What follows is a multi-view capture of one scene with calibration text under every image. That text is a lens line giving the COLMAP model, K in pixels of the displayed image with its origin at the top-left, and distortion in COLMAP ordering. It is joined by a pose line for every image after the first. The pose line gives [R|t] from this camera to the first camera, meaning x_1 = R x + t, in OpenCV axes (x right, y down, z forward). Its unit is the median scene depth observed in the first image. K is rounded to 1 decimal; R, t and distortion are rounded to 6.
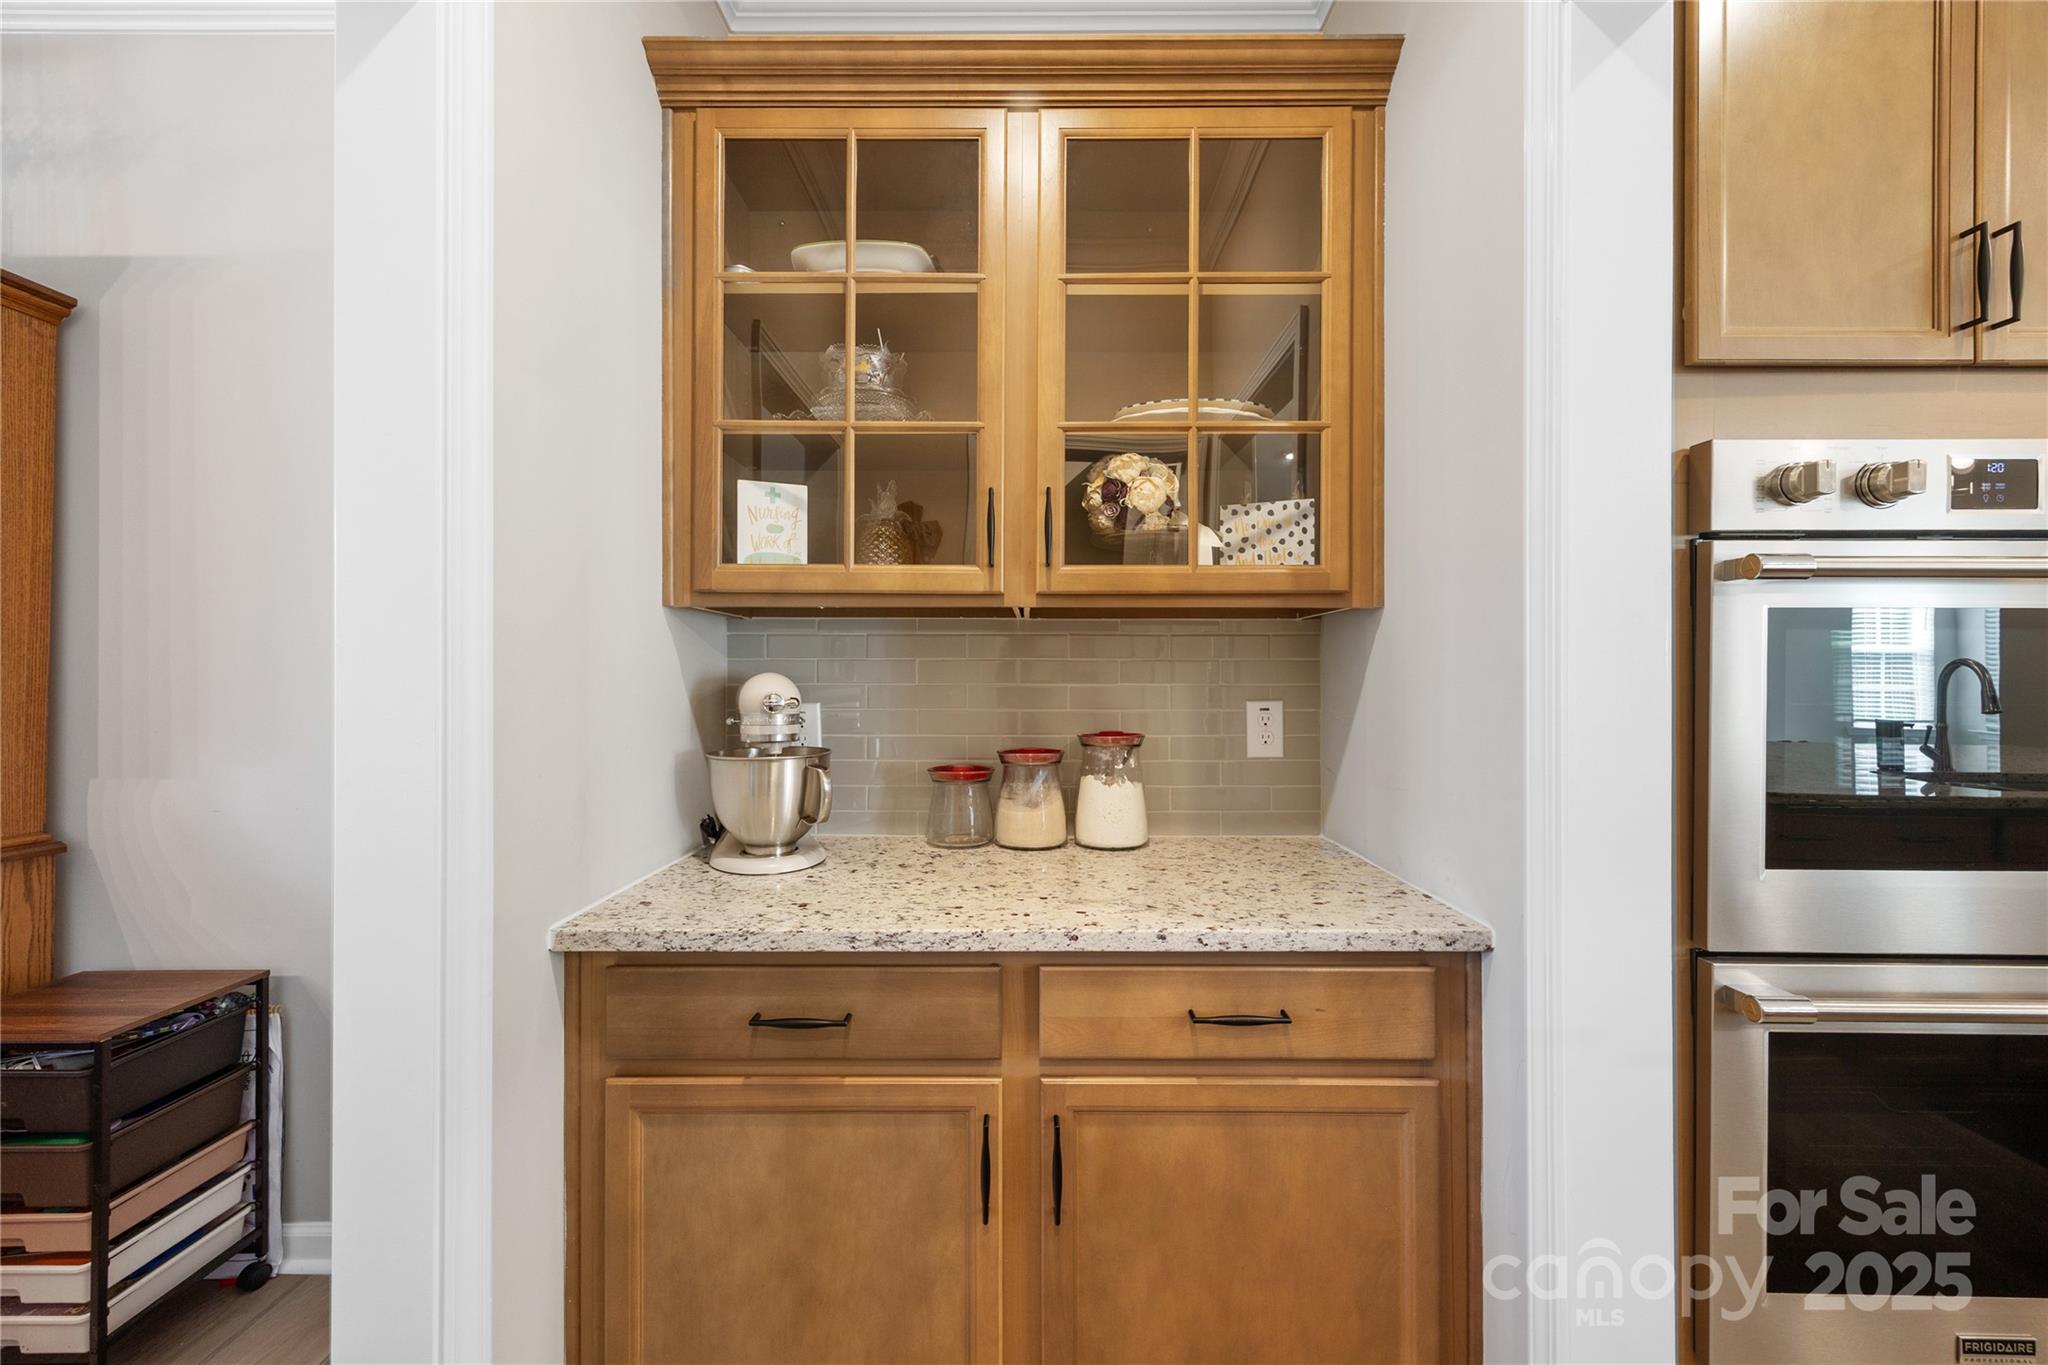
lens RADIAL K [[825.7, 0, 1024.0], [0, 825.7, 682.5], [0, 0, 1]] dist [-0.000816, -0.000070]
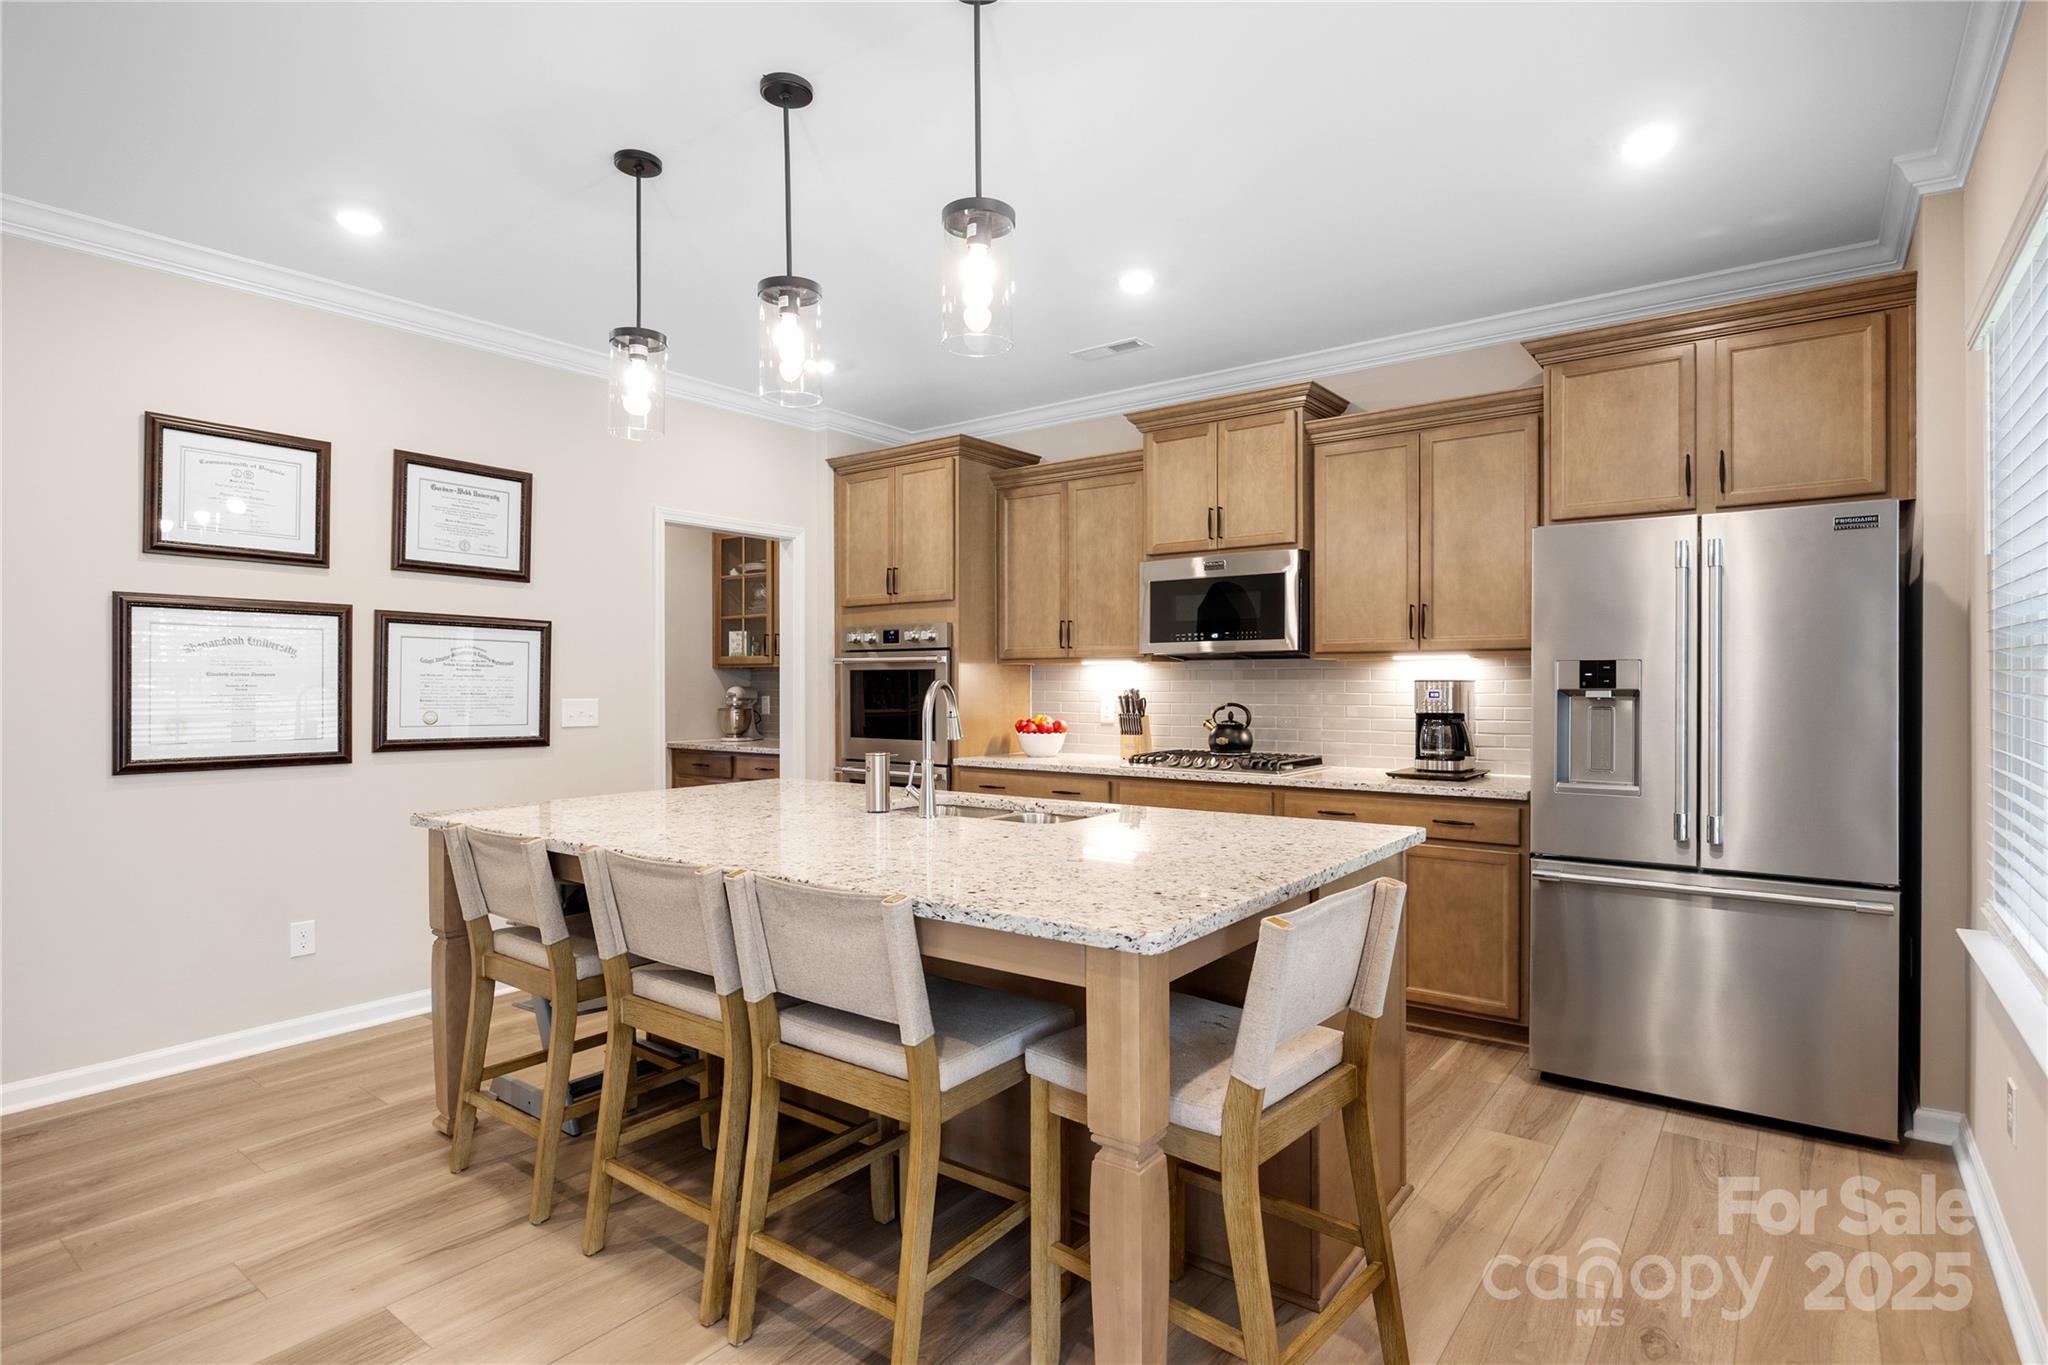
lens RADIAL K [[1043.9, 0, 1024.0], [0, 1043.9, 682.5], [0, 0, 1]] dist [-0.012846, 0.000501]
pose [[0.801545, -0.002249, -0.597930, 4.324290], [0.001739, 0.999997, -0.001430, -0.023908], [0.597932, 0.000106, 0.801547, -2.372679]]
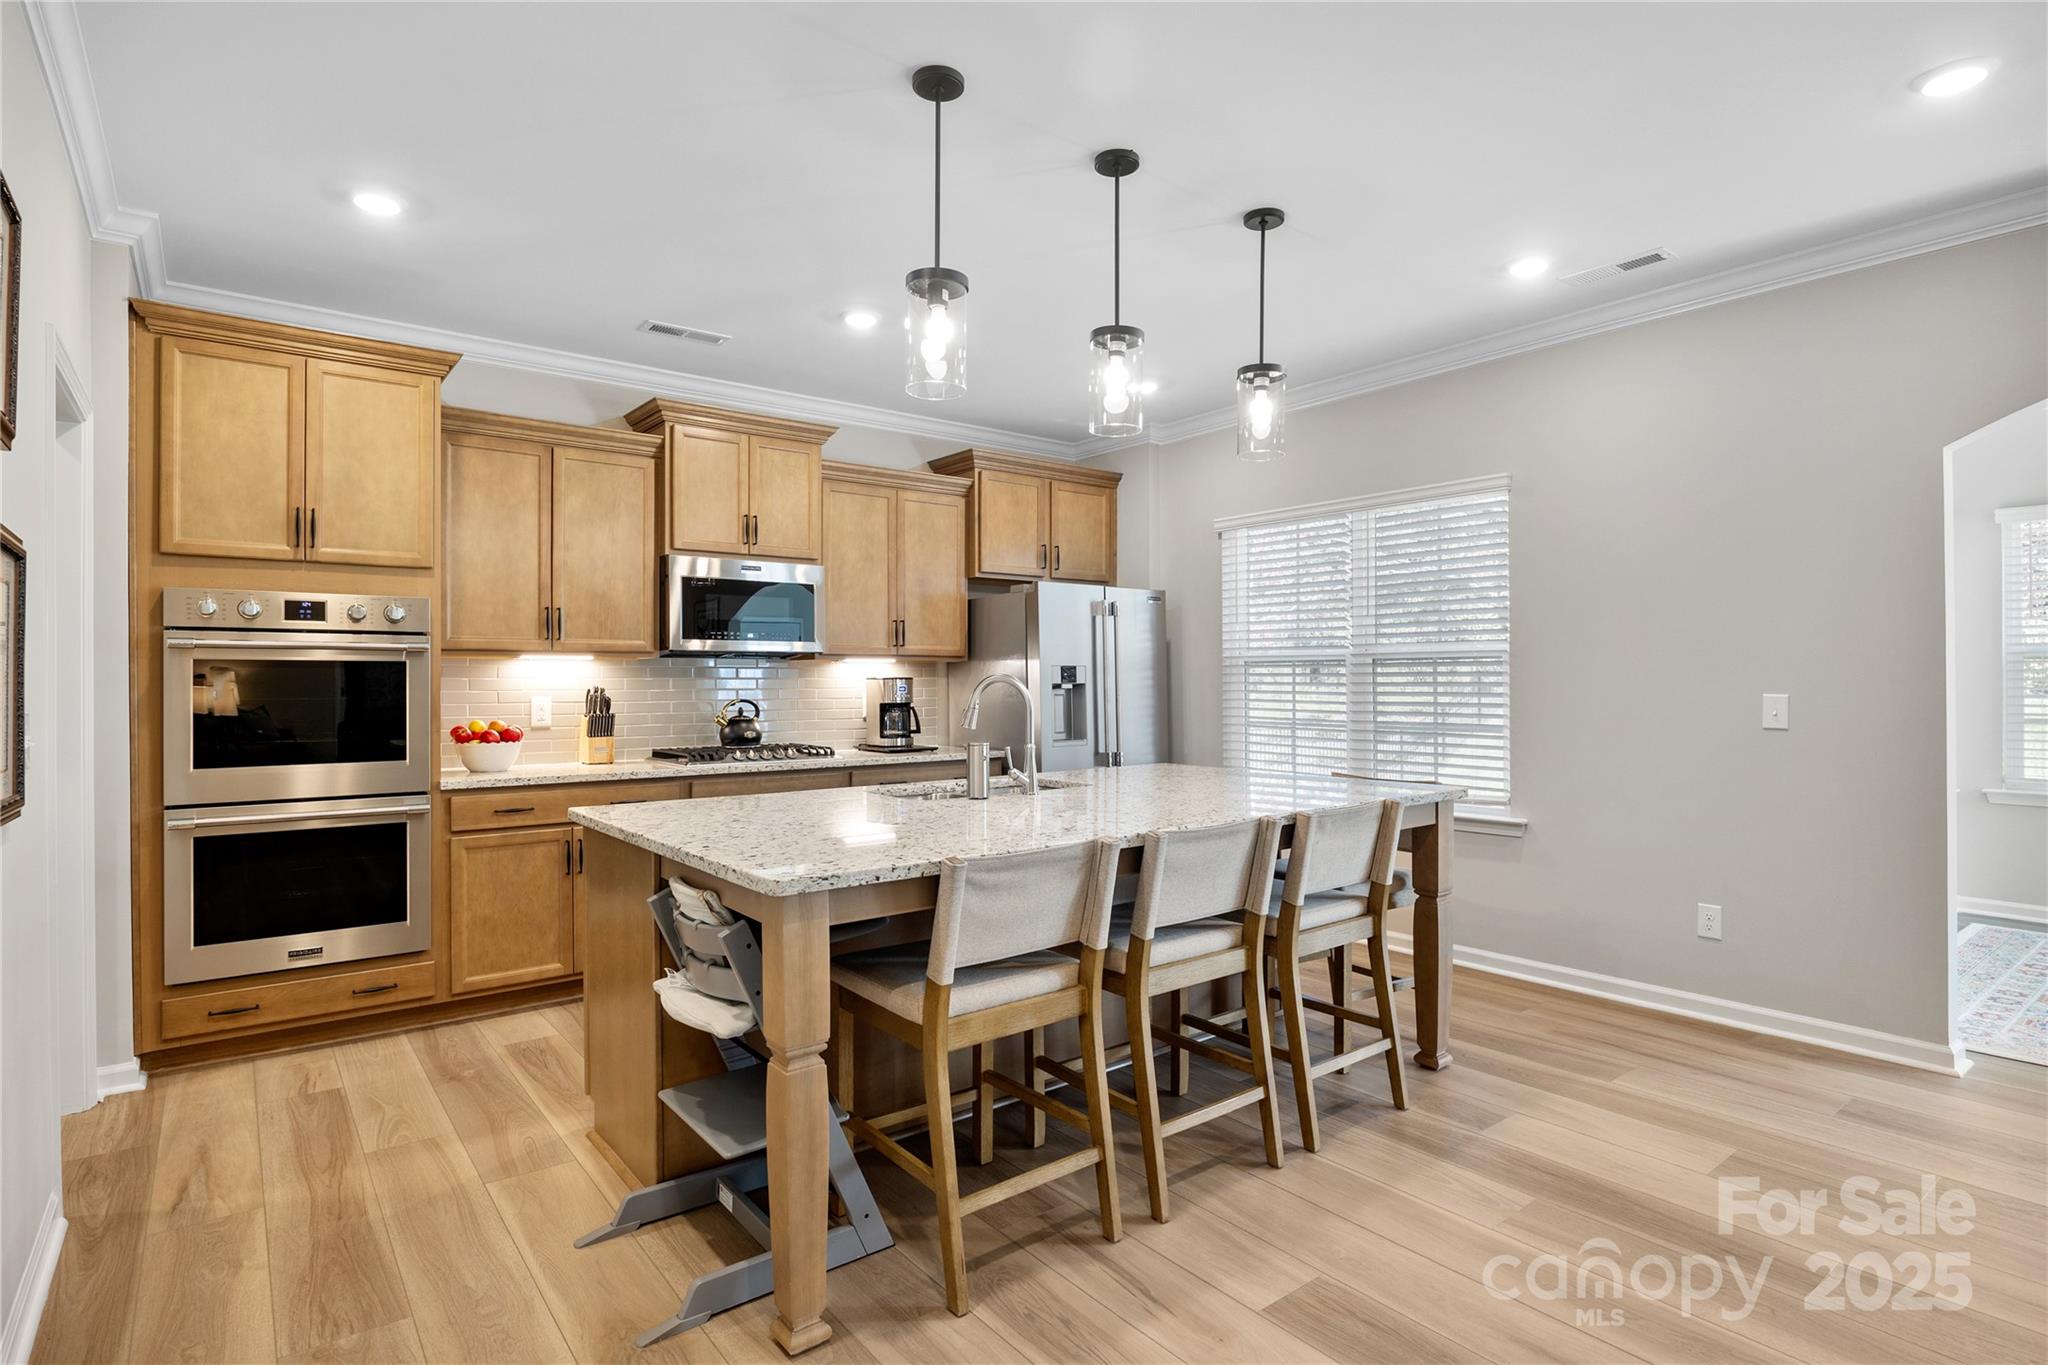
lens RADIAL K [[1043.9, 0, 1024.0], [0, 1043.9, 682.5], [0, 0, 1]] dist [-0.012846, 0.000501]
pose [[0.790312, -0.004163, 0.612690, 0.944294], [0.005447, 0.999985, -0.000231, -0.009871], [-0.612680, 0.003520, 0.790323, -2.742686]]
